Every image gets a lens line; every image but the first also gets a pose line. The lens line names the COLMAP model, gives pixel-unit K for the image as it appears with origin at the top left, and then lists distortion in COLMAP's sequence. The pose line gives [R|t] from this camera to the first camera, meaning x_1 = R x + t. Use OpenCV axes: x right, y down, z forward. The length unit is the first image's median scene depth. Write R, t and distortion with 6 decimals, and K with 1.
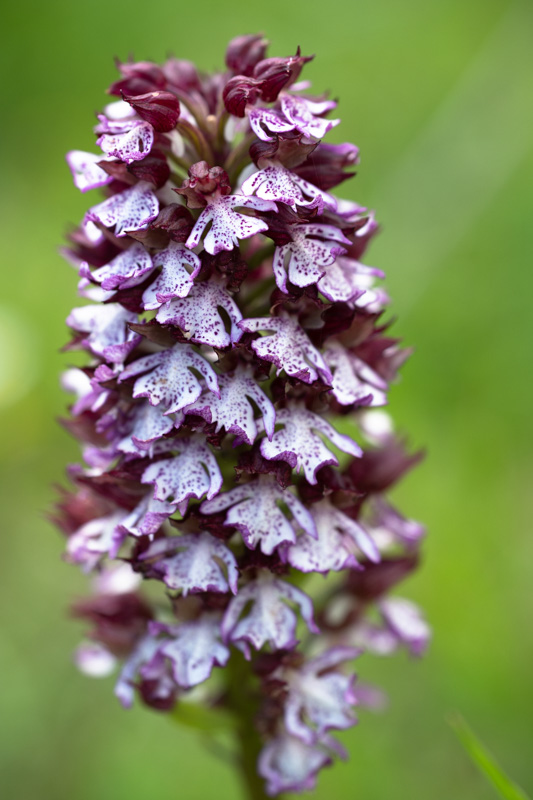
lens RADIAL K [[3228.4, 0, 267.4], [0, 3228.4, 398.8], [0, 0, 1]] dist [0.366147, 0.000000]
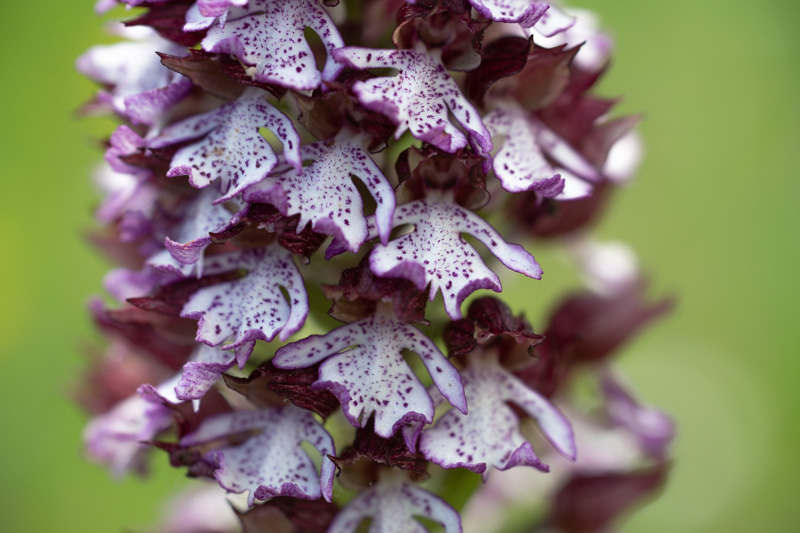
lens RADIAL K [[3228.4, 0, 398.5], [0, 3228.4, 268.2], [0, 0, 1]] dist [0.366147, 0.000000]
pose [[0.987725, 0.001906, -0.156194, 0.097615], [-0.018815, 0.994097, -0.106852, 0.081523], [0.155068, 0.108479, 0.981930, 0.399211]]
